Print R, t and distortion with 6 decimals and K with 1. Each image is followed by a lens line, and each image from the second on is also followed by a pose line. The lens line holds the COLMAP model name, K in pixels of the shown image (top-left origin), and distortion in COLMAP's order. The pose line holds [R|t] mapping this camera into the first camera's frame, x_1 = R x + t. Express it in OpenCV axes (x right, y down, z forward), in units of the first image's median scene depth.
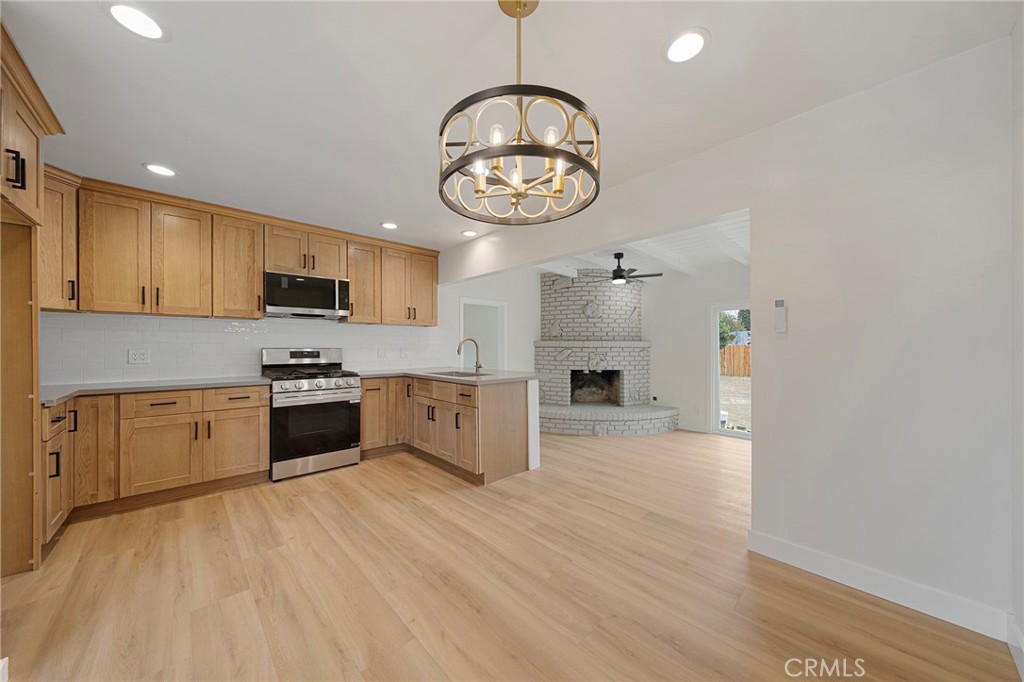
lens RADIAL K [[351.9, 0, 497.6], [0, 351.9, 348.4], [0, 0, 1]] dist [-0.002127, -0.000097]
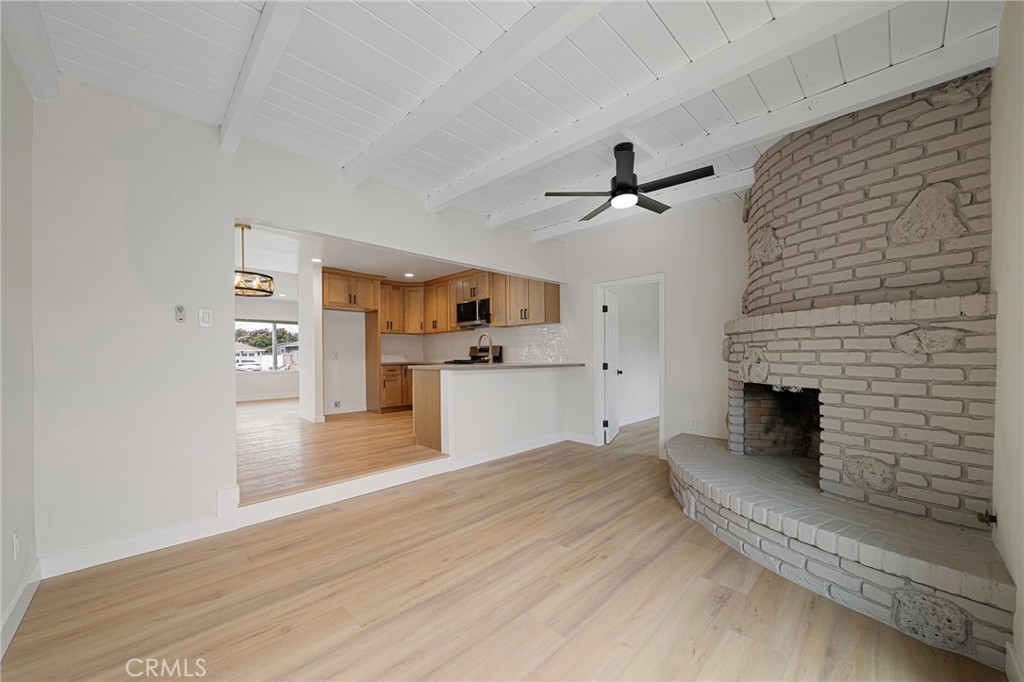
lens RADIAL K [[377.5, 0, 510.1], [0, 377.5, 357.1], [0, 0, 1]] dist [0.000027, -0.000030]
pose [[0.040886, 0.004195, -0.999155, 1.181228], [0.001065, 0.999990, 0.004242, 0.042491], [0.999163, -0.001238, 0.040881, 1.082847]]
